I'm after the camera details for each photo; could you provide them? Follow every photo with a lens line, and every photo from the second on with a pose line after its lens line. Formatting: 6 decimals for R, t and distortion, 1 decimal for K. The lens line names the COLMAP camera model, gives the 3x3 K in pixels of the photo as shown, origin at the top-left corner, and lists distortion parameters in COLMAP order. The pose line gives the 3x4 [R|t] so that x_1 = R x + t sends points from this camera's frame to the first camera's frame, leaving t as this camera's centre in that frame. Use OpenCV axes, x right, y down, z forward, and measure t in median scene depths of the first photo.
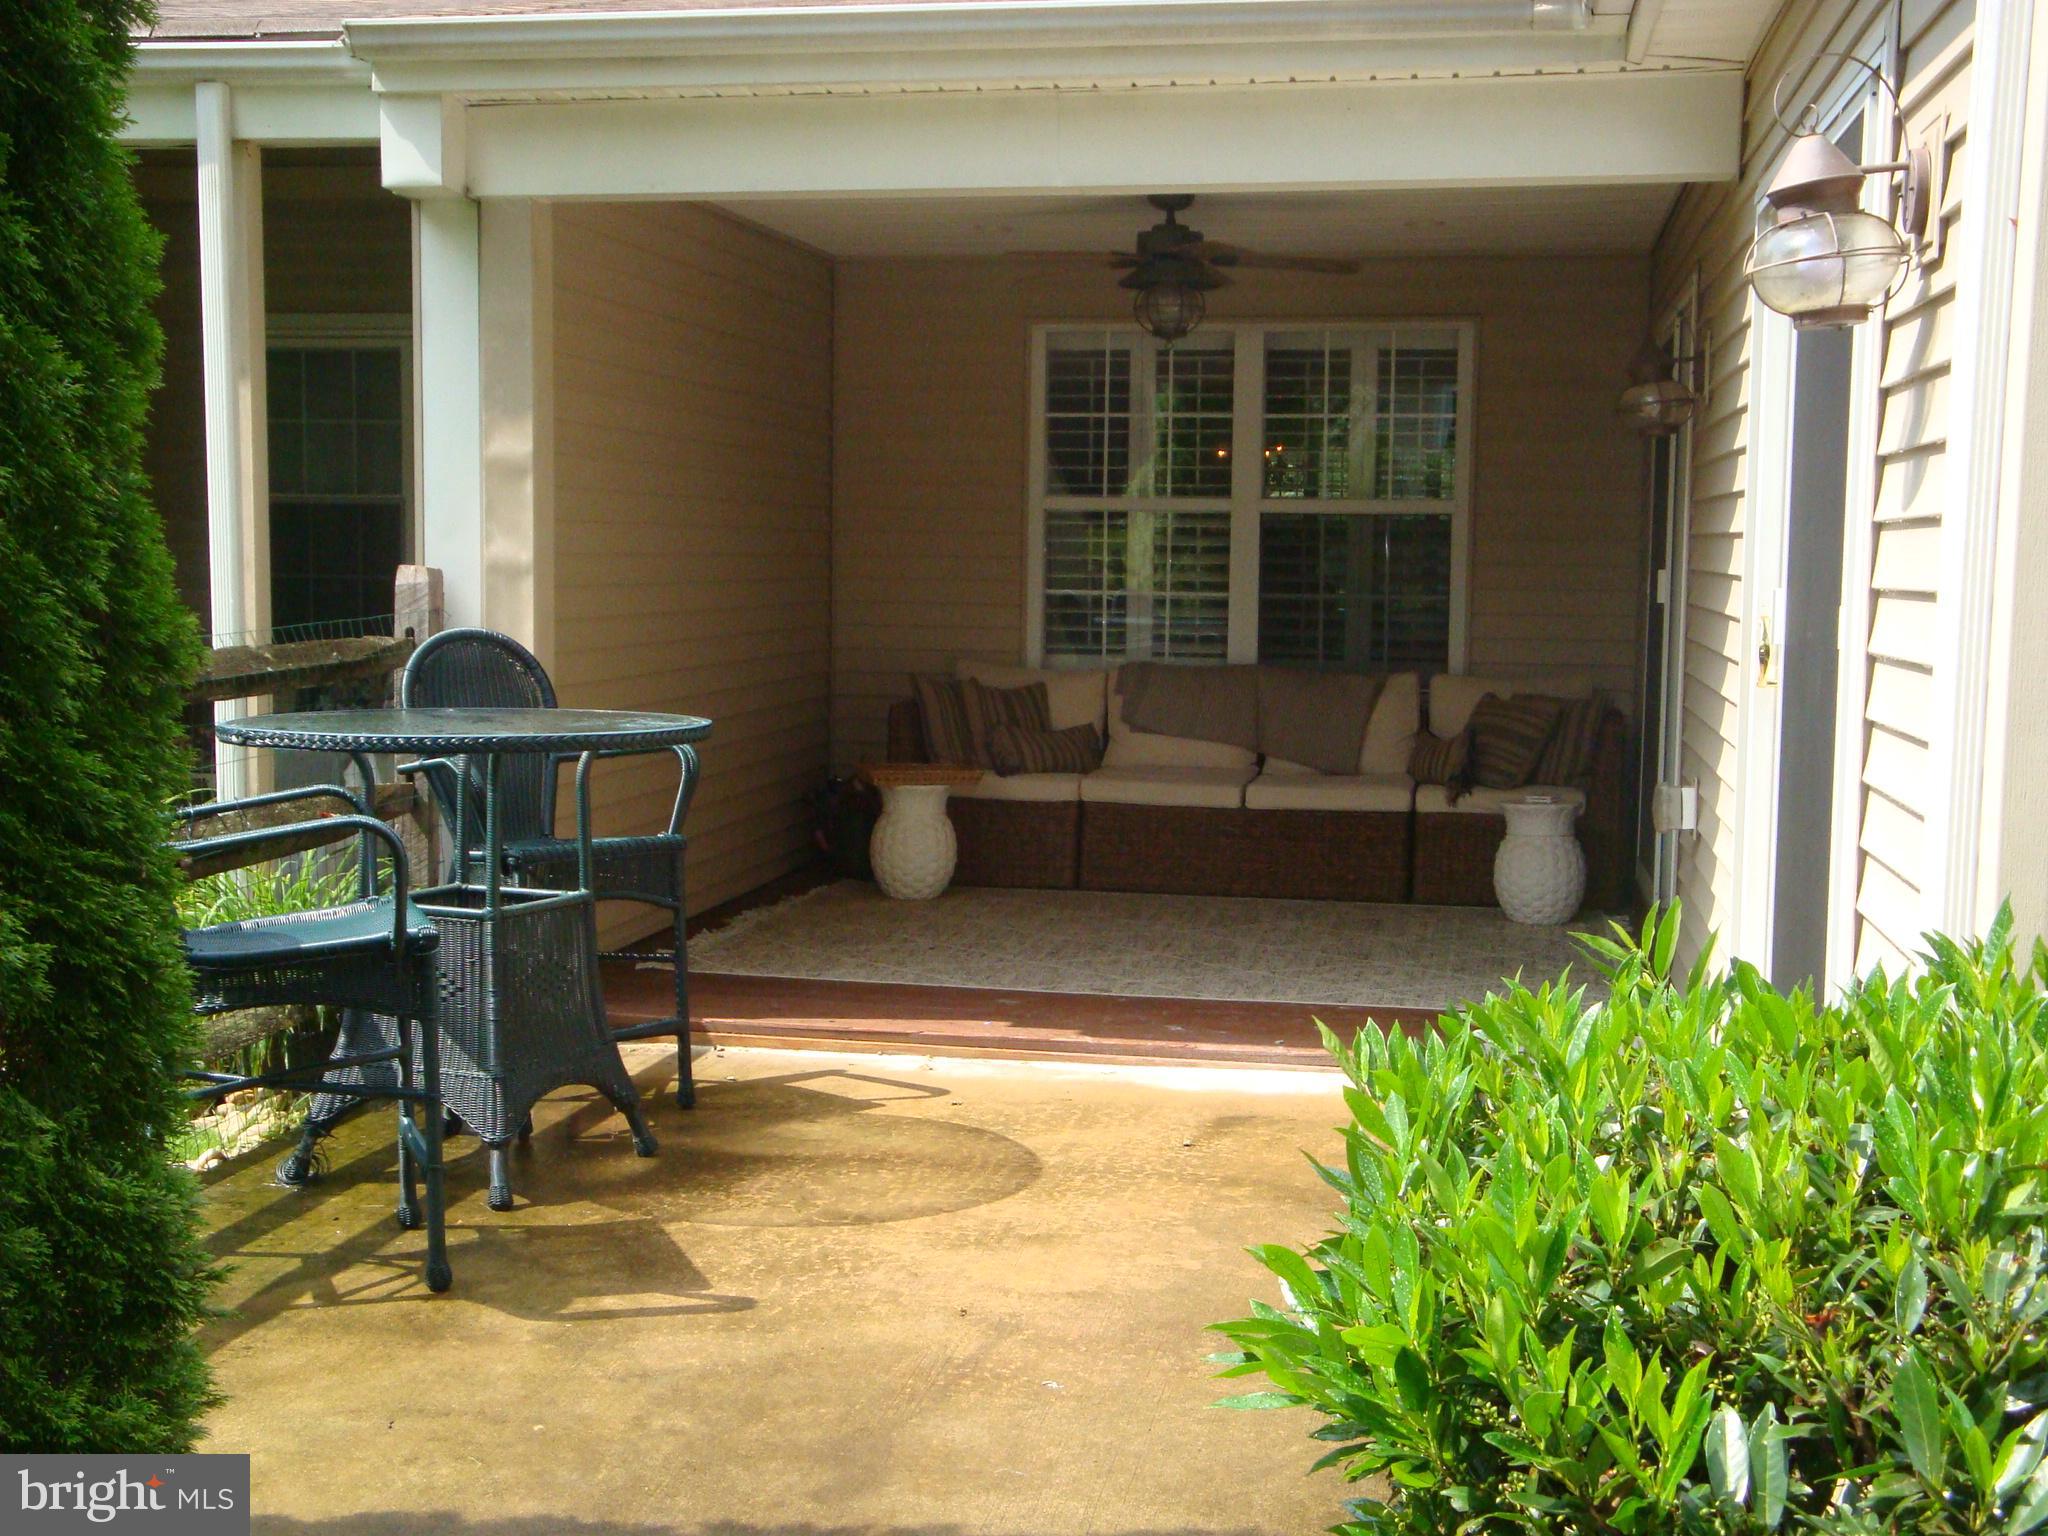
lens RADIAL K [[2522.3, 0, 1024.0], [0, 2522.3, 768.0], [0, 0, 1]] dist [0.008884, 0.034728]
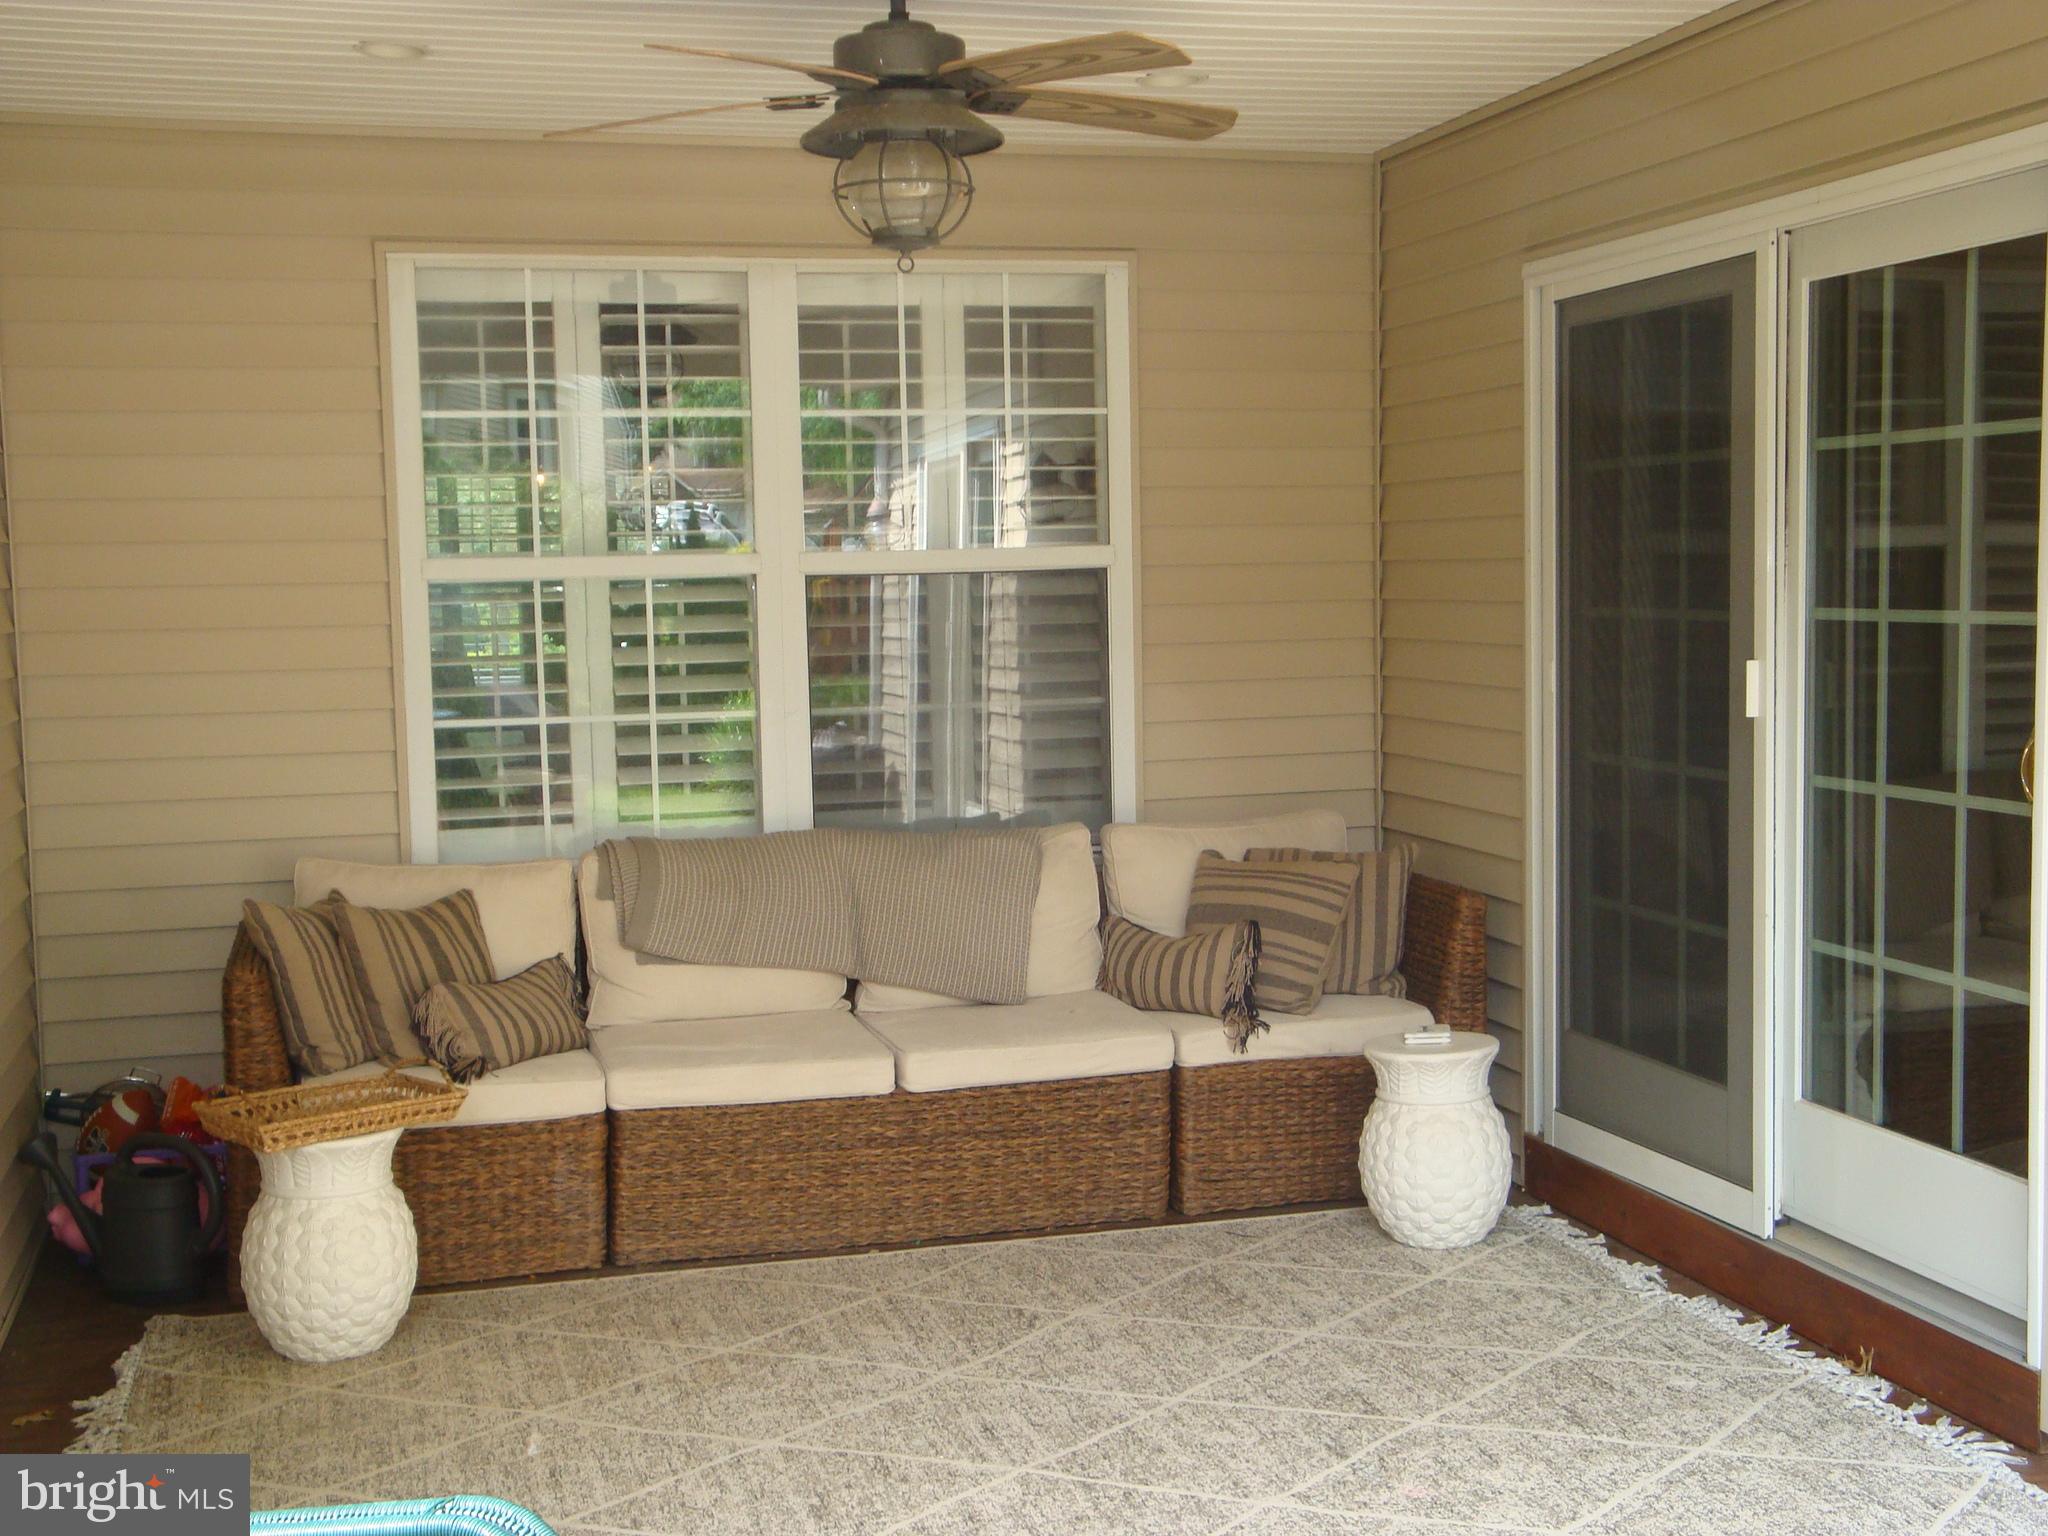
lens RADIAL K [[2522.3, 0, 1024.0], [0, 2522.3, 768.0], [0, 0, 1]] dist [0.008884, 0.034728]
pose [[0.897786, -0.067958, 0.435158, -0.126140], [0.072776, 0.997333, 0.005608, -0.055973], [-0.434379, 0.026635, 0.900337, 0.447643]]
